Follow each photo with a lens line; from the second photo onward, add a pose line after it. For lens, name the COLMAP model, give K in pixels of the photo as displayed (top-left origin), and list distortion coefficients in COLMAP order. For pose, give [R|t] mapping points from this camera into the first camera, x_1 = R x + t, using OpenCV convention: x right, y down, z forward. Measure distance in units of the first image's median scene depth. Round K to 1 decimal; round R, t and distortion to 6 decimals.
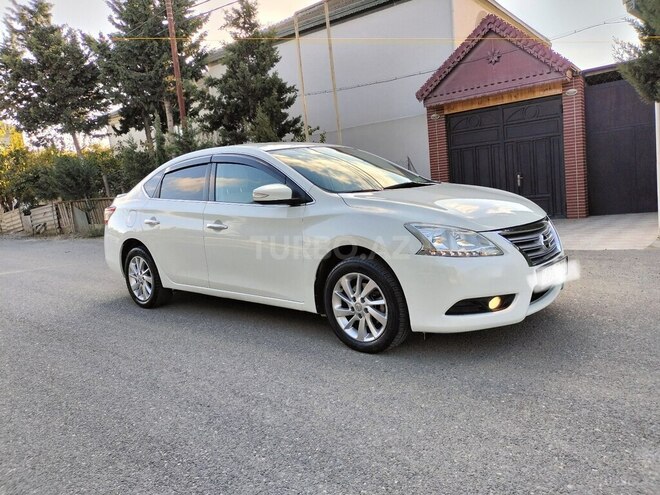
lens RADIAL K [[484.0, 0, 333.0], [0, 484.0, 243.0], [0, 0, 1]] dist [0.051995, -0.068709]
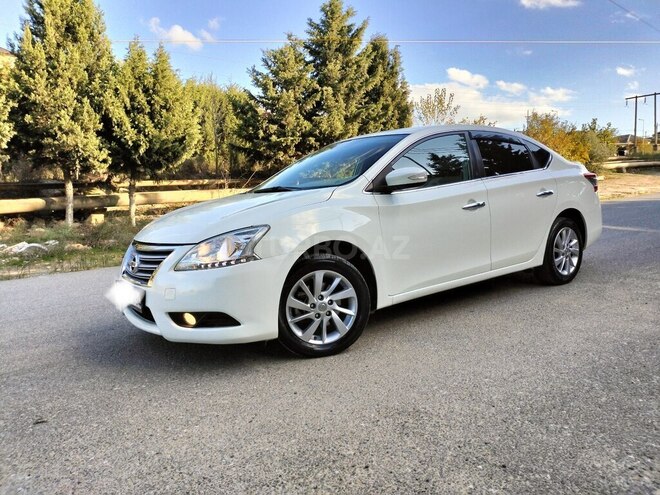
lens RADIAL K [[484.0, 0, 338.8], [0, 484.0, 248.3], [0, 0, 1]] dist [0.051995, -0.068709]
pose [[-0.216389, 0.198158, -0.955986, 0.824914], [-0.040418, 0.976528, 0.211565, -0.163796], [0.975470, 0.084419, -0.203301, 1.045487]]
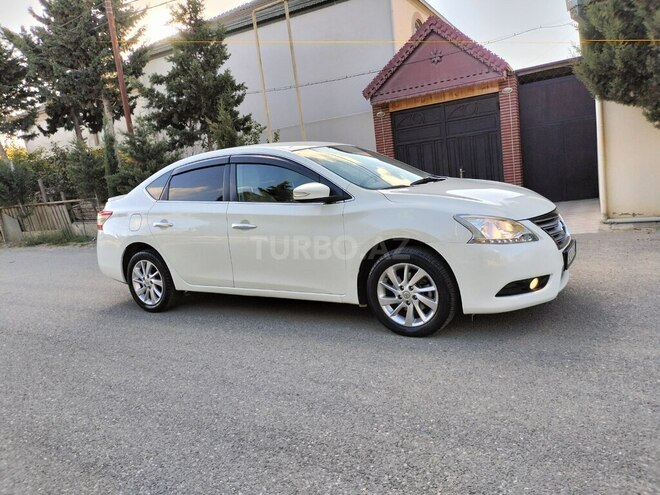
lens RADIAL K [[484.0, 0, 330.1], [0, 484.0, 245.7], [0, 0, 1]] dist [0.051995, -0.068709]
pose [[0.988721, -0.045110, 0.142817, -0.169543], [0.043486, 0.998949, 0.014471, 0.000001], [-0.143320, -0.008098, 0.989643, -0.025570]]
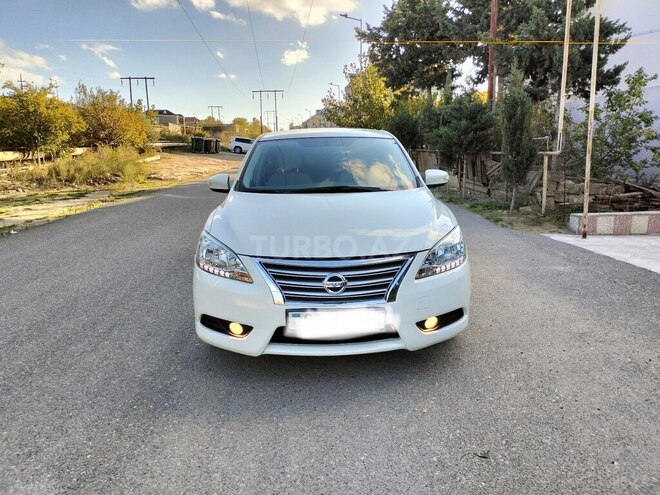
lens RADIAL K [[484.0, 0, 328.0], [0, 484.0, 244.3], [0, 0, 1]] dist [0.051995, -0.068709]
pose [[0.669665, 0.210528, -0.712199, 0.652055], [-0.124825, 0.977243, 0.171506, -0.136076], [0.732098, -0.025951, 0.680705, 0.275708]]
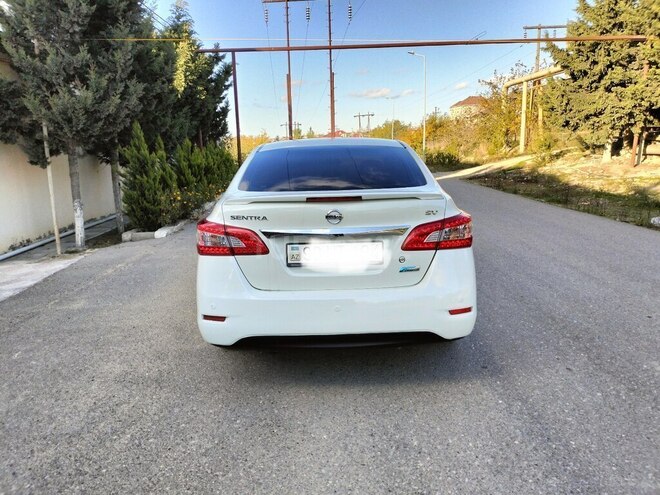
lens RADIAL K [[484.0, 0, 331.3], [0, 484.0, 243.4], [0, 0, 1]] dist [0.051995, -0.068709]
pose [[-0.648473, -0.042048, 0.760075, -0.847070], [0.167822, 0.966010, 0.196621, -0.182209], [-0.742508, 0.255061, -0.619375, 1.595465]]
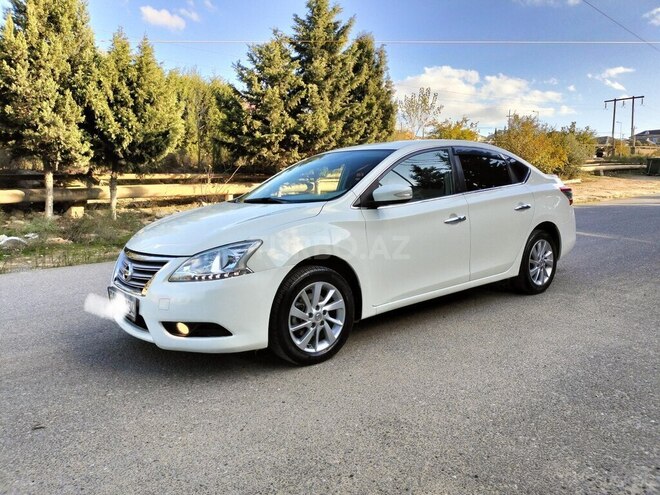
lens RADIAL K [[484.0, 0, 336.0], [0, 484.0, 250.5], [0, 0, 1]] dist [0.051995, -0.068709]
pose [[-0.187846, 0.210315, -0.959417, 0.848319], [-0.068586, 0.971613, 0.226417, -0.194390], [0.979801, 0.108334, -0.168089, 1.039924]]
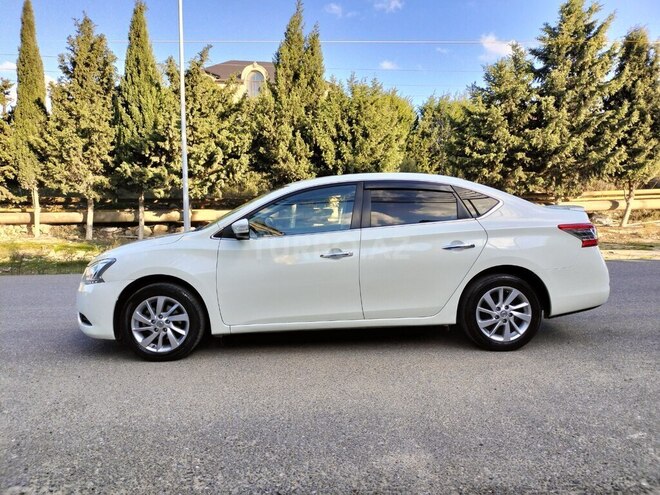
lens RADIAL K [[484.0, 0, 330.5], [0, 484.0, 244.7], [0, 0, 1]] dist [0.051995, -0.068709]
pose [[-0.742998, 0.136731, -0.655178, 0.563985], [-0.000305, 0.978841, 0.204623, -0.255169], [0.669293, 0.152235, -0.727235, 1.660776]]
